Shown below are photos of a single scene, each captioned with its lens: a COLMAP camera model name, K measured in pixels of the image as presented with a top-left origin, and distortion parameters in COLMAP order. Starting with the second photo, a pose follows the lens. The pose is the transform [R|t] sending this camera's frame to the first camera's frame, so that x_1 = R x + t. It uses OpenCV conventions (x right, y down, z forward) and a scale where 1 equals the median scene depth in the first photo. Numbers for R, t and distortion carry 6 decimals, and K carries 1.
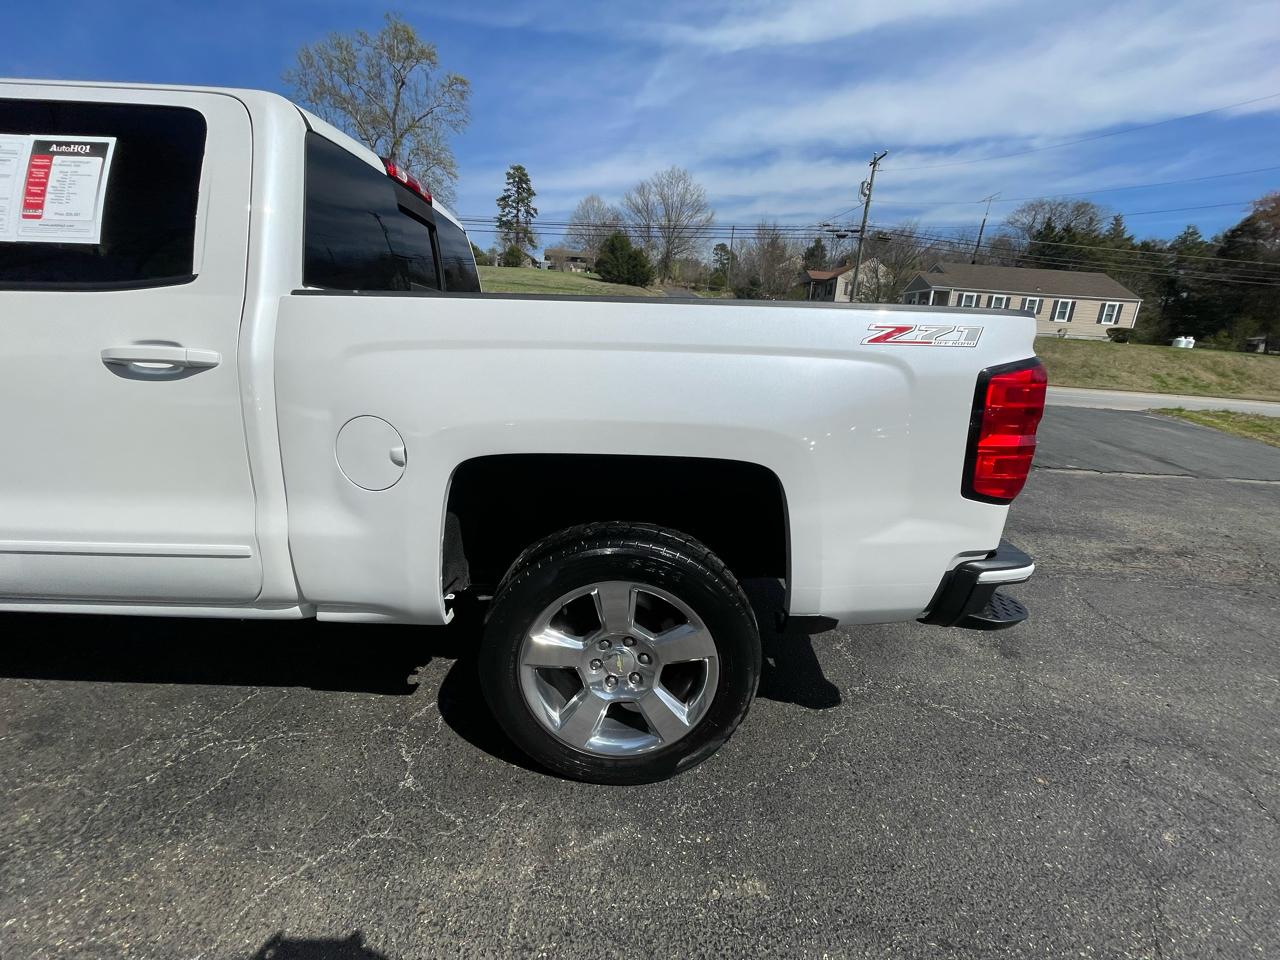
lens RADIAL K [[516.4, 0, 640.6], [0, 516.4, 482.7], [0, 0, 1]] dist [-0.000569, -0.000707]
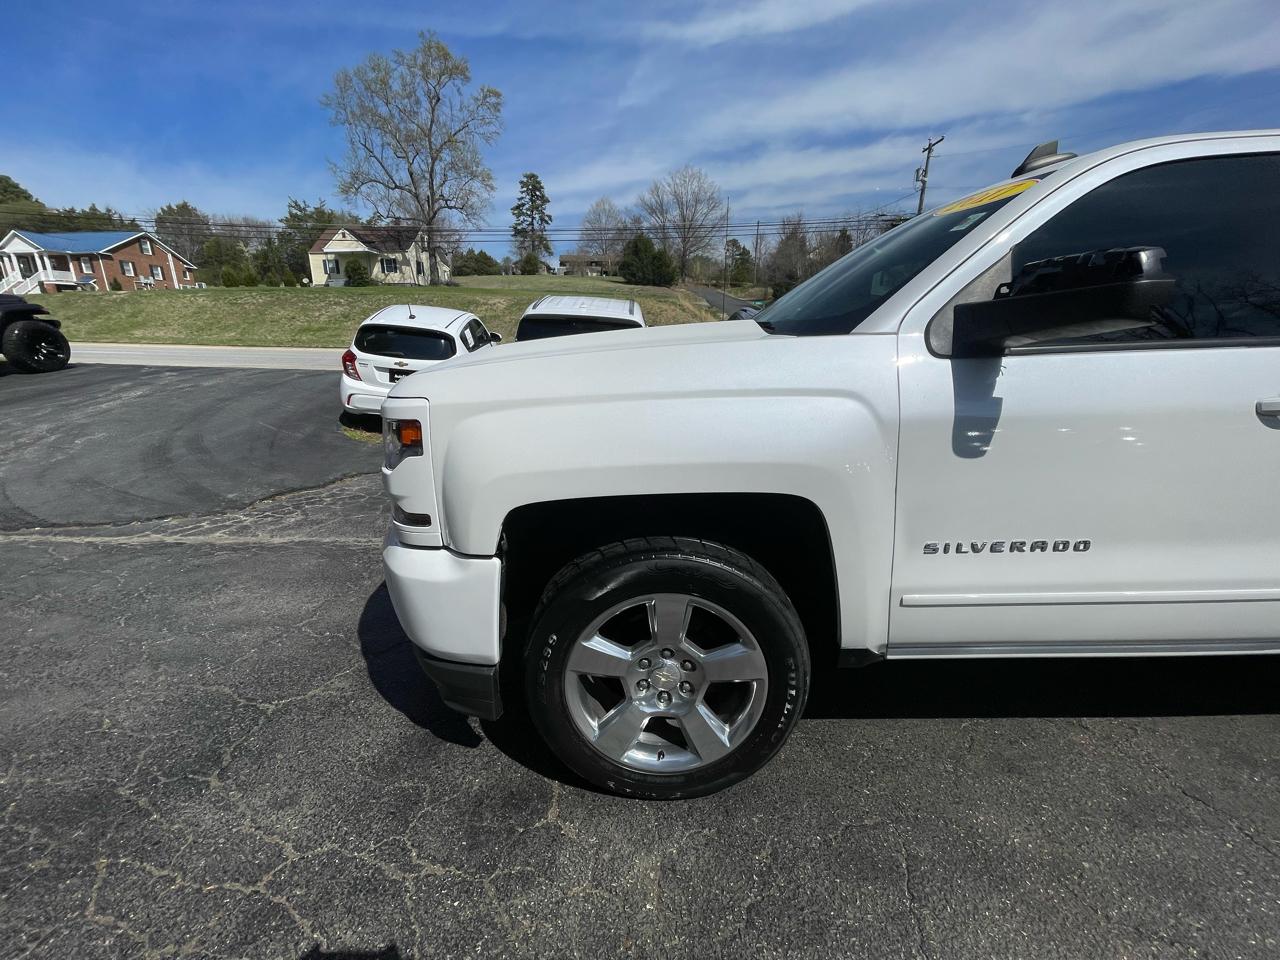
lens RADIAL K [[516.4, 0, 633.1], [0, 516.4, 483.4], [0, 0, 1]] dist [-0.000569, -0.000707]
pose [[0.998512, -0.050897, -0.019586, -0.085277], [0.050912, 0.998703, 0.000248, -0.005013], [0.019548, -0.001245, 0.999808, -0.000944]]
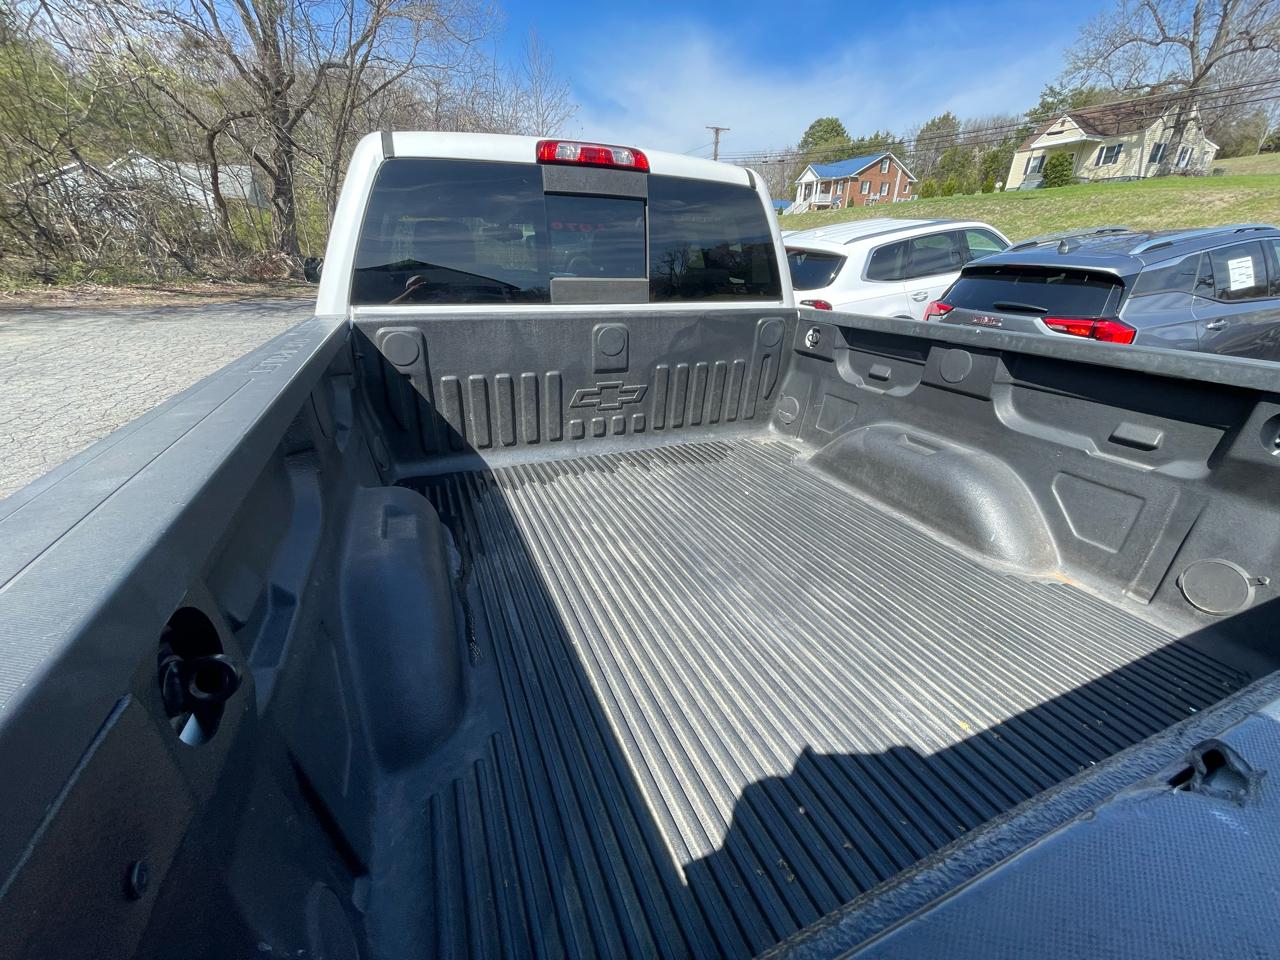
lens RADIAL K [[516.4, 0, 640.5], [0, 516.4, 481.4], [0, 0, 1]] dist [-0.000569, -0.000707]
pose [[0.387745, 0.337534, -0.857744, 0.023617], [-0.234194, 0.936083, 0.262493, -0.013976], [0.891519, 0.099098, 0.442010, 0.032780]]
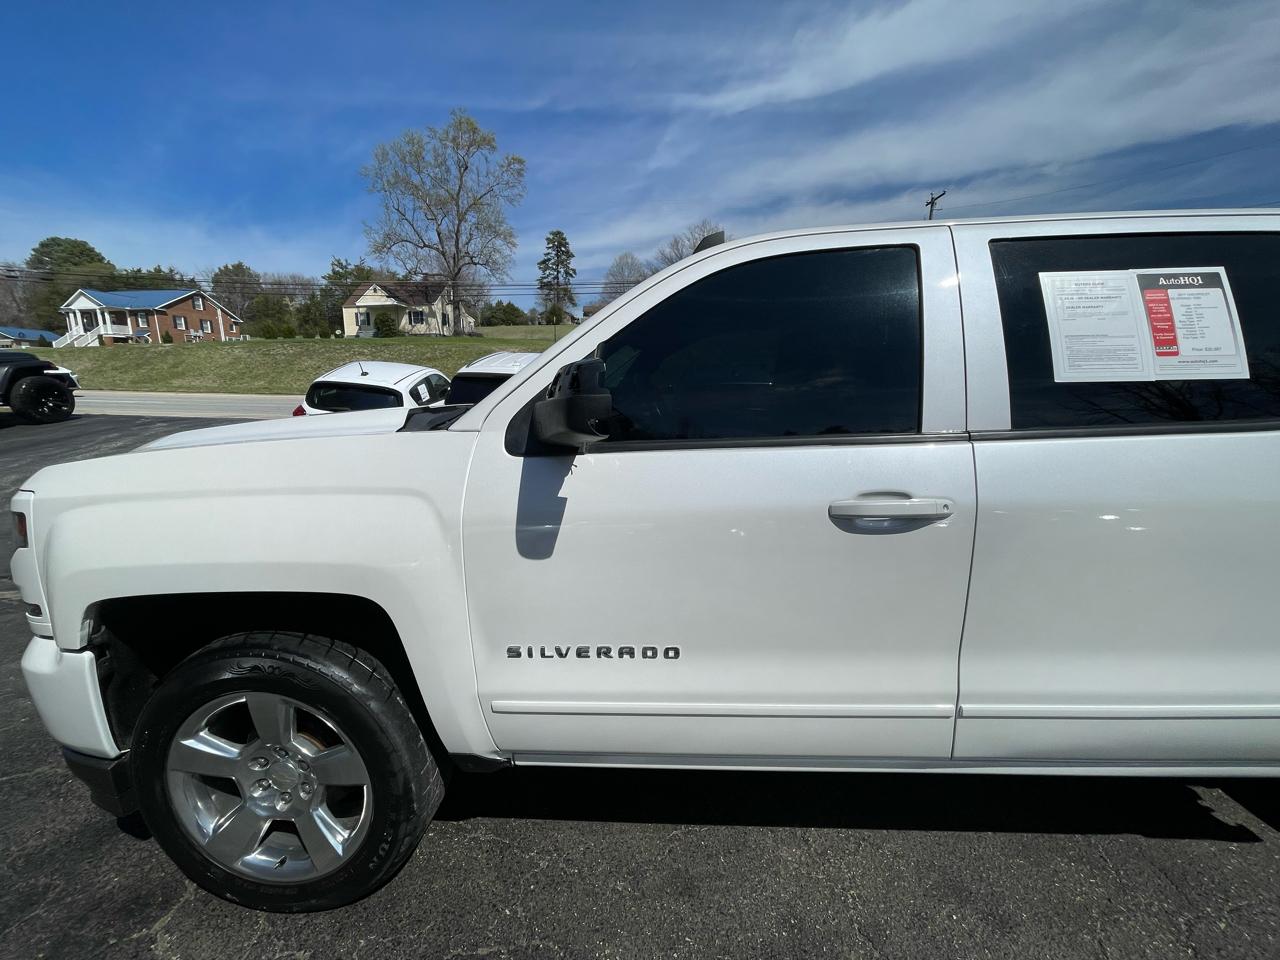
lens RADIAL K [[516.4, 0, 635.1], [0, 516.4, 482.3], [0, 0, 1]] dist [-0.000569, -0.000707]
pose [[0.996935, -0.046735, -0.062747, -0.060282], [0.041242, 0.995428, -0.086150, -0.006940], [0.066487, 0.083298, 0.994304, 0.000518]]
